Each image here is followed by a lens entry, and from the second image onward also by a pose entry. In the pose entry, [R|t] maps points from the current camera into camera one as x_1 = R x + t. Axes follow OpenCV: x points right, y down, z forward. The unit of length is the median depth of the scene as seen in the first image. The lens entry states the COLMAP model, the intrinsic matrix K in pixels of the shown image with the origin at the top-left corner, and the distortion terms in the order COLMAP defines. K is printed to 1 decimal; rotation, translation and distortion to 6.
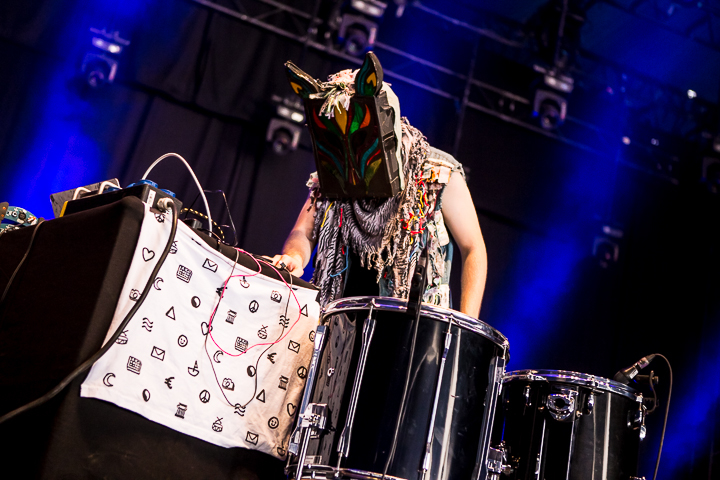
lens RADIAL K [[1063.2, 0, 360.0], [0, 1063.2, 240.0], [0, 0, 1]] dist [0.048505, 0.013316]
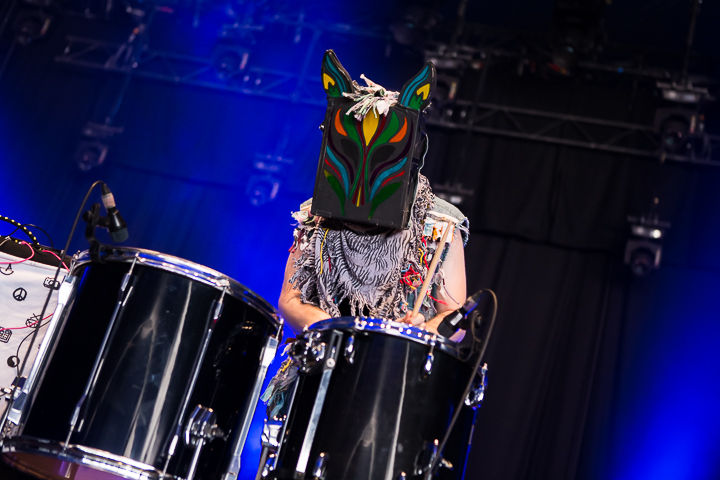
lens RADIAL K [[1075.4, 0, 360.0], [0, 1075.4, 240.0], [0, 0, 1]] dist [0.034761, 0.064698]
pose [[0.879699, -0.177093, -0.441324, 0.593374], [0.096856, 0.975341, -0.198317, 0.233383], [0.465562, 0.131715, 0.875159, 0.294776]]
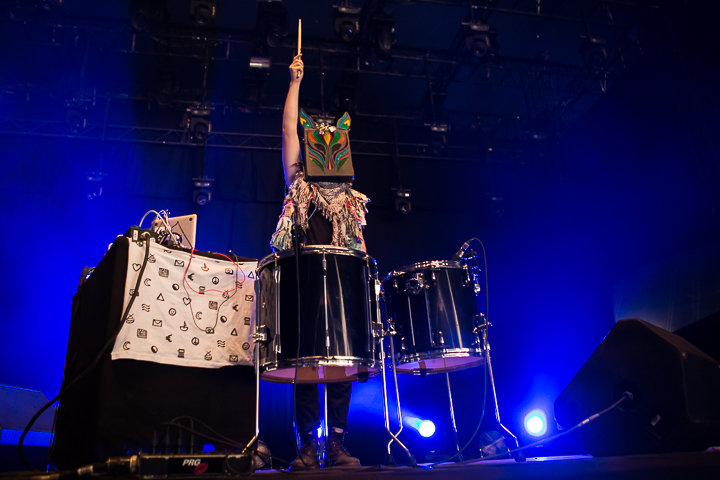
lens RADIAL K [[566.8, 0, 335.7], [0, 566.8, 218.0], [0, 0, 1]] dist [-0.072954, 0.003777]
pose [[0.952833, -0.295554, -0.068970, 0.163463], [0.290172, 0.953763, -0.078340, 0.091825], [0.088935, 0.054632, 0.994538, 0.149305]]
